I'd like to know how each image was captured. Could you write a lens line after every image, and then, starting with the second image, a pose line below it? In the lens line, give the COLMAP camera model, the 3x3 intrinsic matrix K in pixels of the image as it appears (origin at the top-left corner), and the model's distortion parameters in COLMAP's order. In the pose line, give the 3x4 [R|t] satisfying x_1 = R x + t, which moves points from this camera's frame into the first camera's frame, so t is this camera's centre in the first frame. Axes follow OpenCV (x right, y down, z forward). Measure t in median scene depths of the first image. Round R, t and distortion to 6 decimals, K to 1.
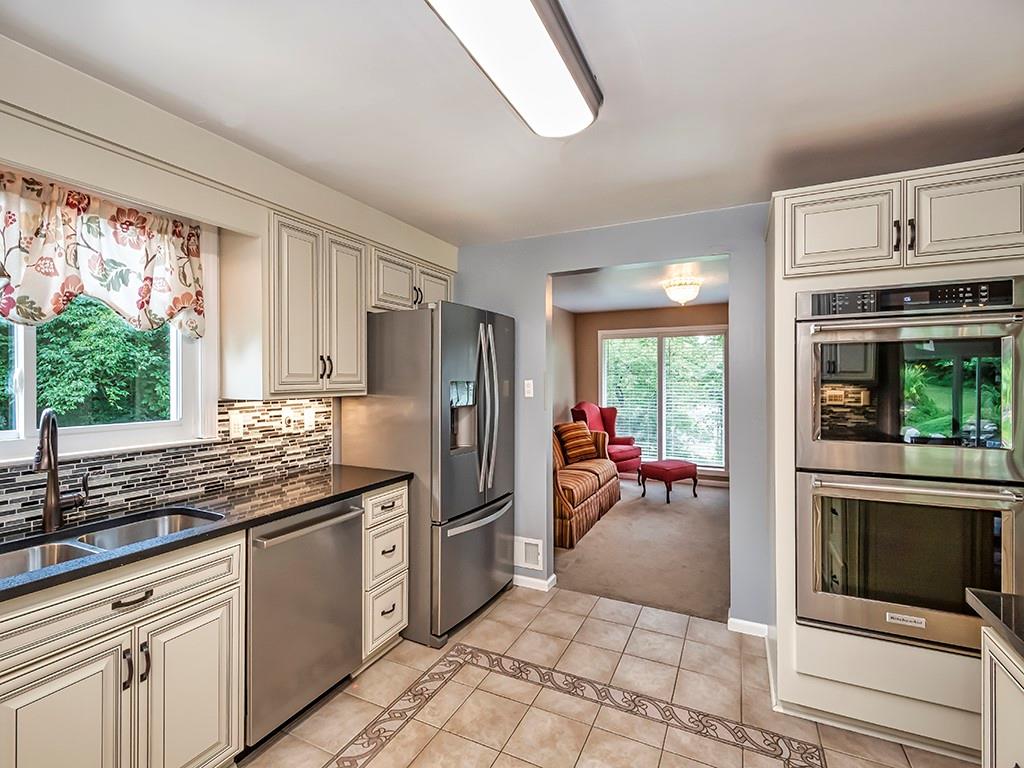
lens RADIAL K [[448.0, 0, 514.8], [0, 448.0, 386.8], [0, 0, 1]] dist [-0.004563, -0.000103]
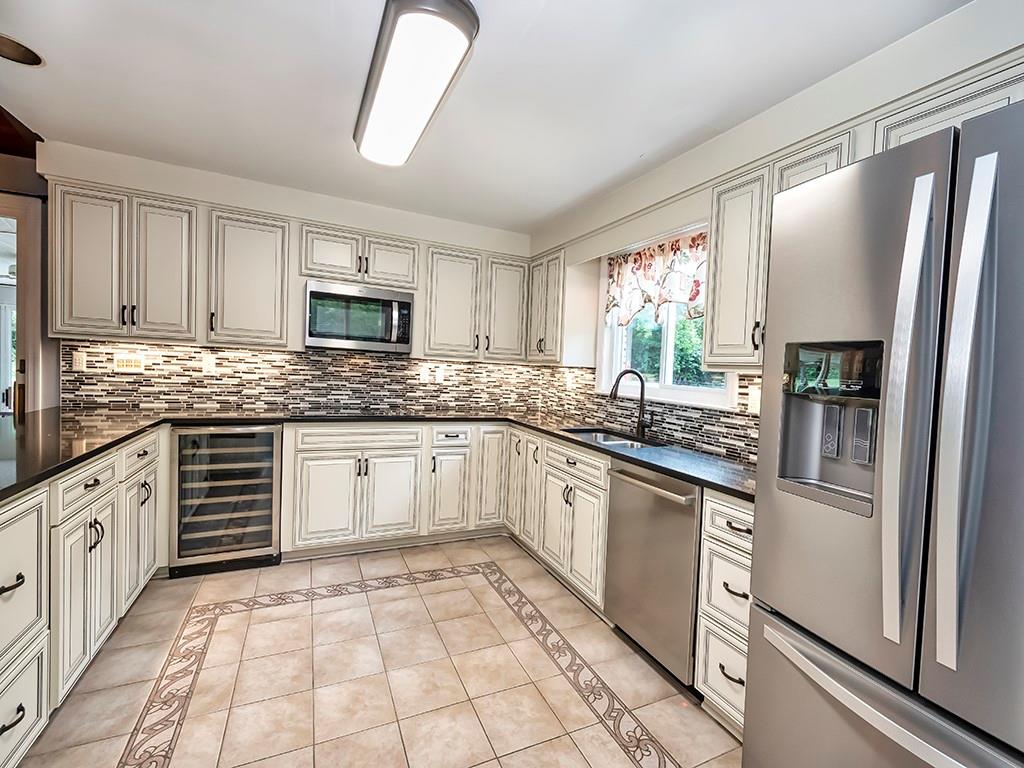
lens RADIAL K [[448.0, 0, 512.8], [0, 448.0, 368.1], [0, 0, 1]] dist [-0.004563, -0.000103]
pose [[-0.631085, 0.007294, -0.775680, 0.562549], [-0.026152, 0.999187, 0.030673, -0.004697], [0.775273, 0.039643, -0.630381, 1.345877]]
